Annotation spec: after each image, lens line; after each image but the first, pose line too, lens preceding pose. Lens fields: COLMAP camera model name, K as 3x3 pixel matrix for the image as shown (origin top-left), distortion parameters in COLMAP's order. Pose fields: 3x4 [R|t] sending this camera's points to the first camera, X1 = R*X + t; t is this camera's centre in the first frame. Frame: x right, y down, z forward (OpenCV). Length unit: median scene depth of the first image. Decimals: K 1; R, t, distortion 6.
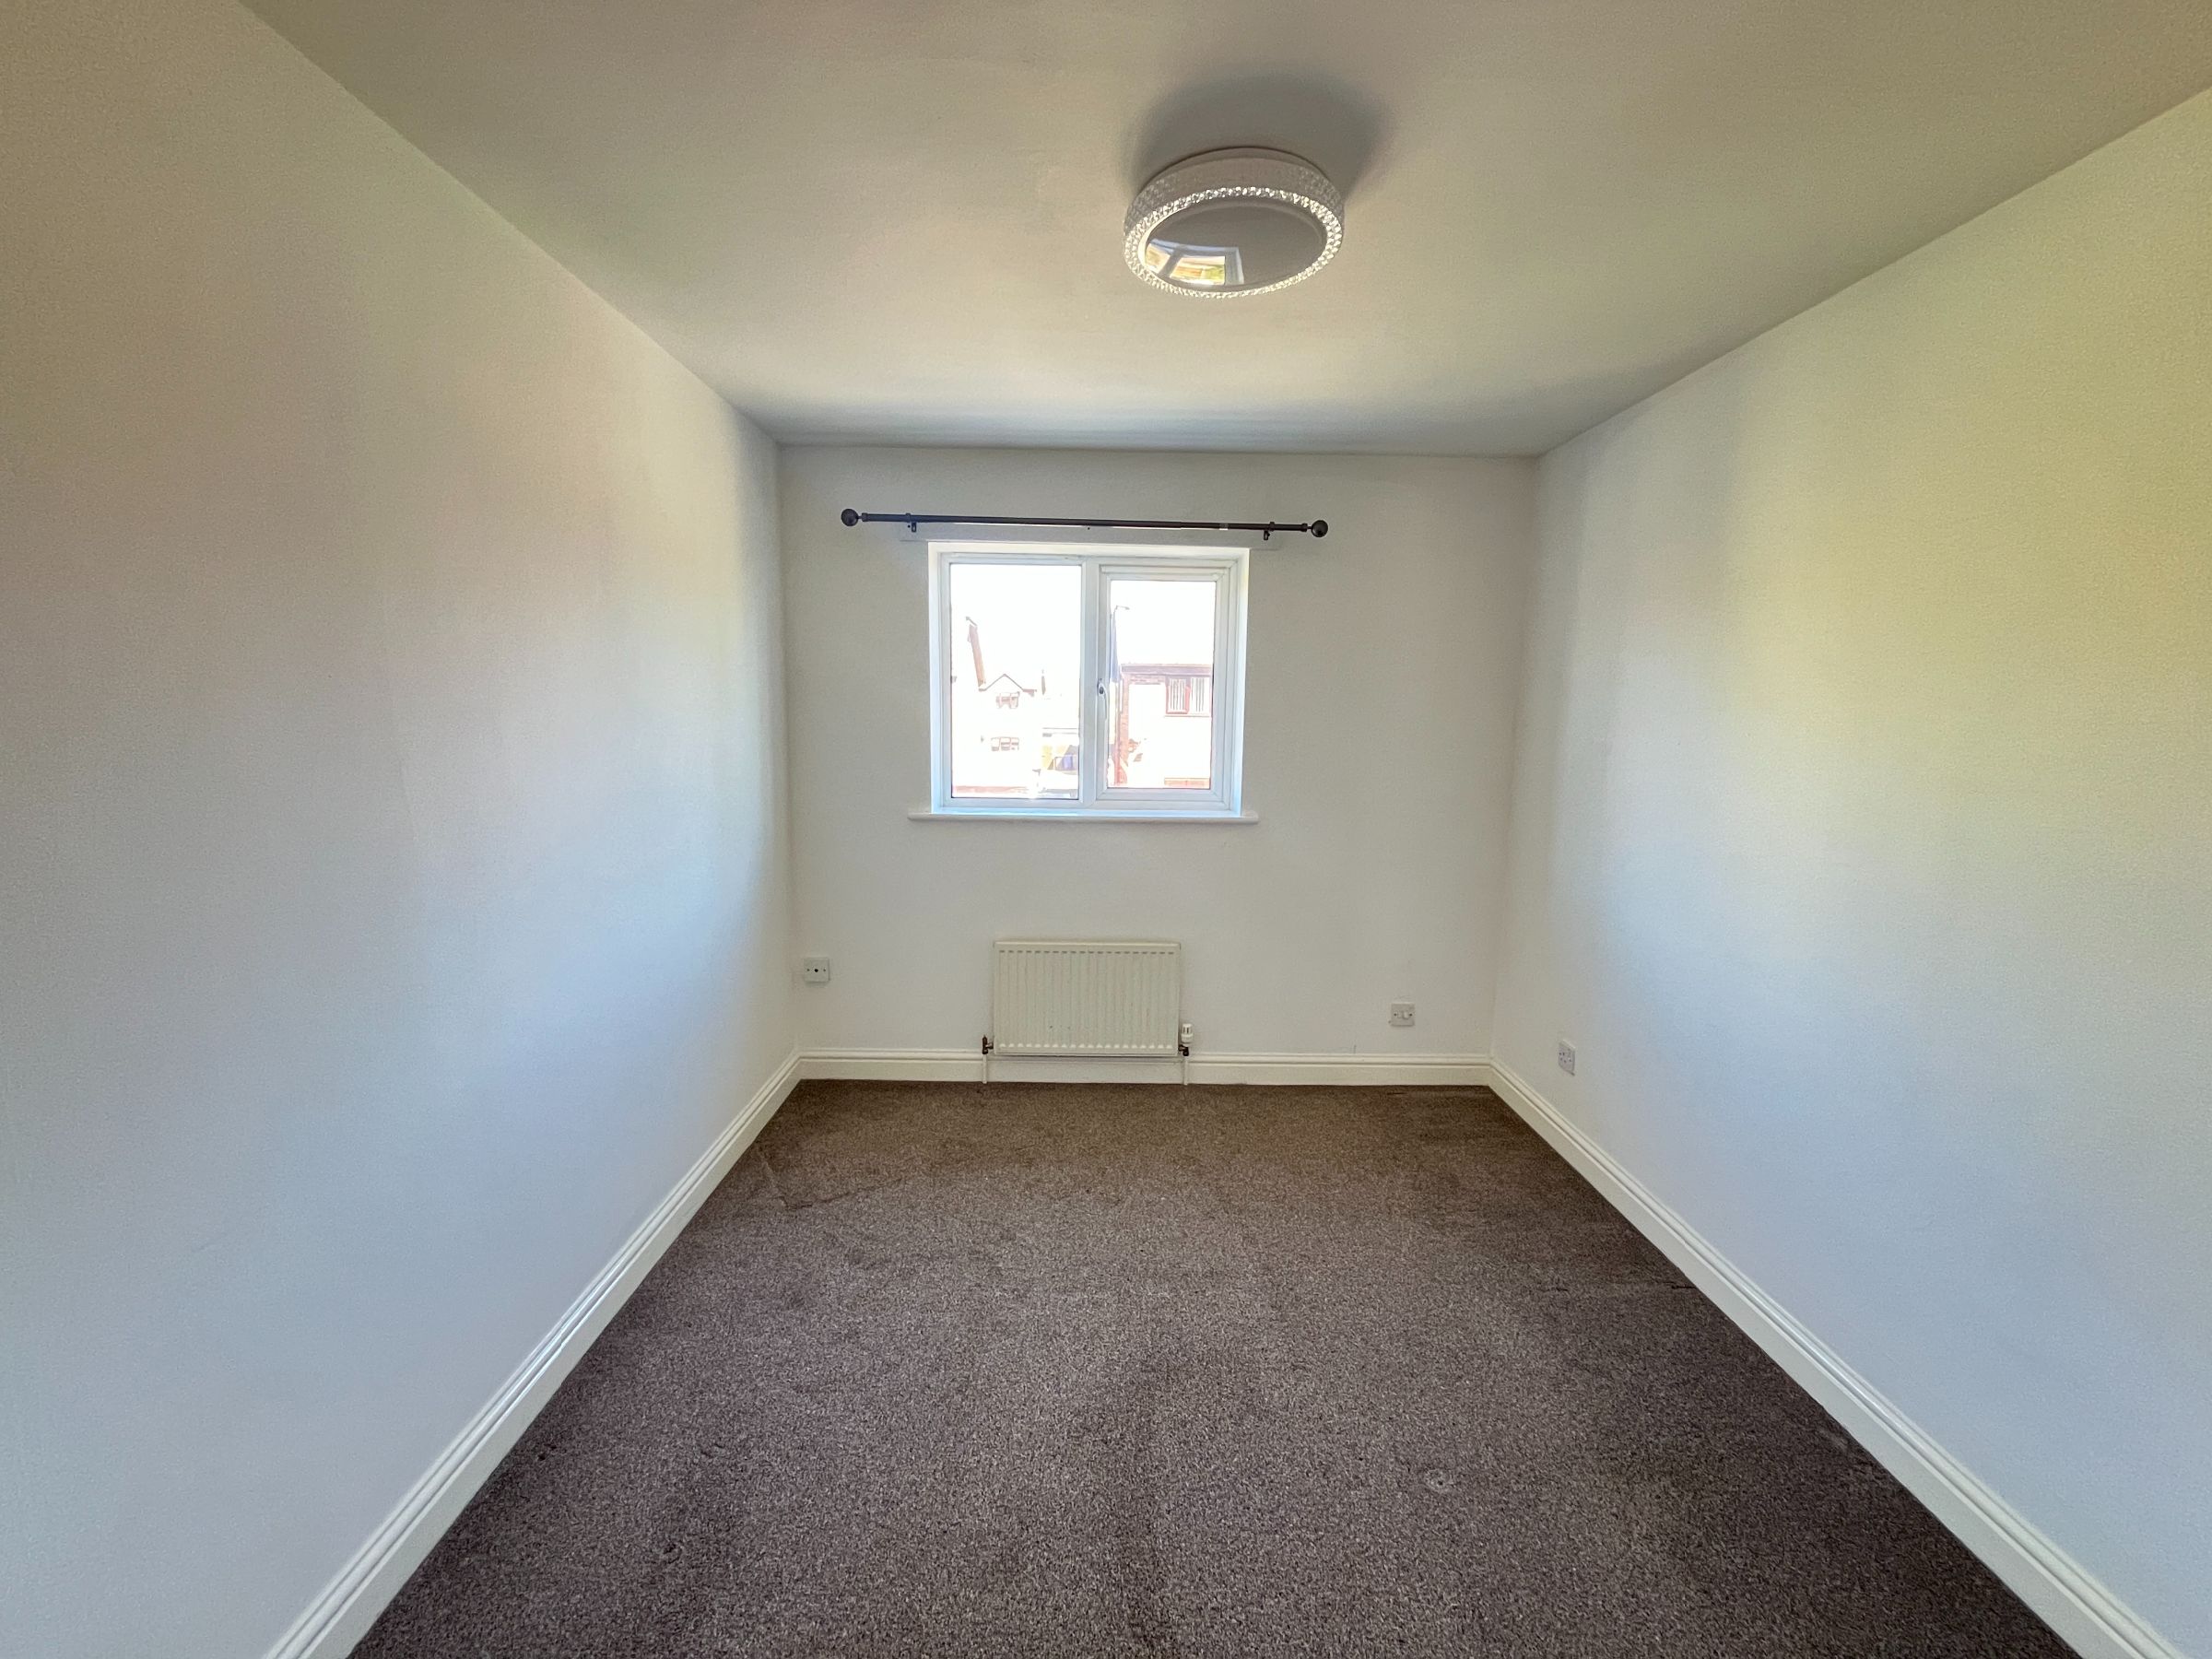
lens RADIAL K [[890.1, 0, 1106.0], [0, 890.1, 829.5], [0, 0, 1]] dist [-0.002929, -0.000234]
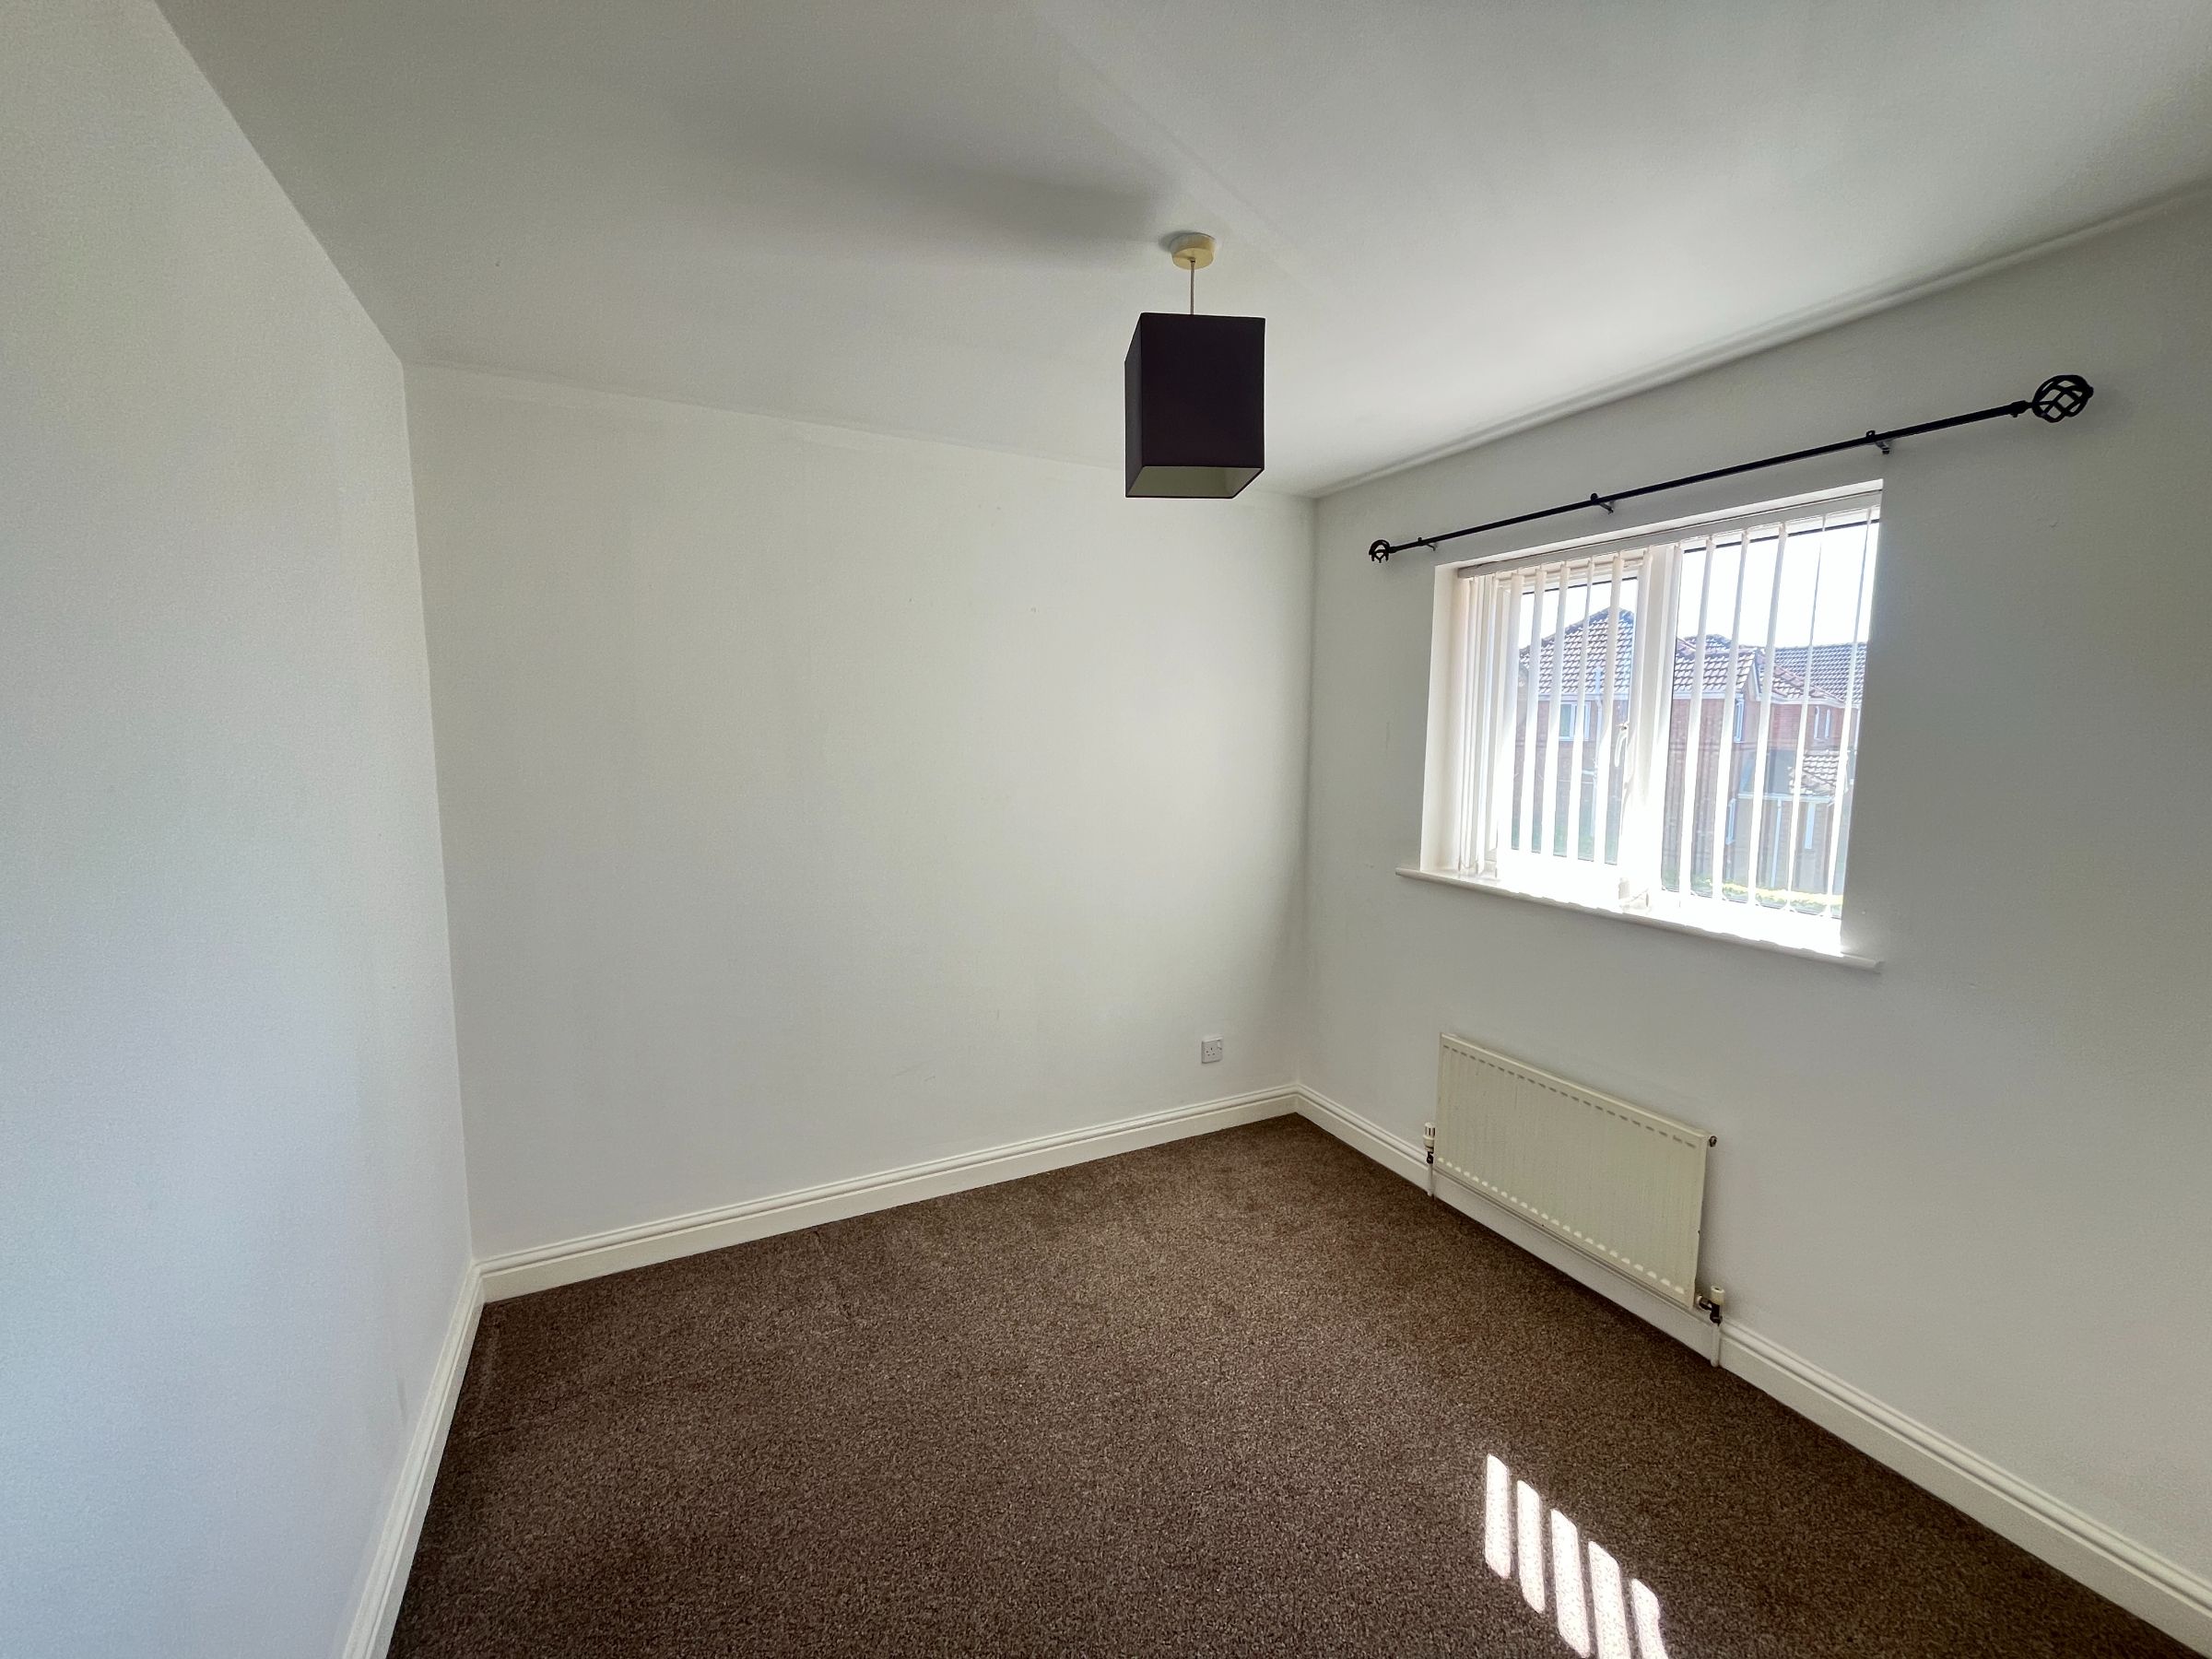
lens RADIAL K [[890.1, 0, 1106.0], [0, 890.1, 829.5], [0, 0, 1]] dist [-0.002929, -0.000234]
pose [[0.377935, 0.092585, -0.921191, 0.498139], [-0.137716, 0.989540, 0.042954, -0.054495], [0.915533, 0.110629, 0.386732, 0.357303]]
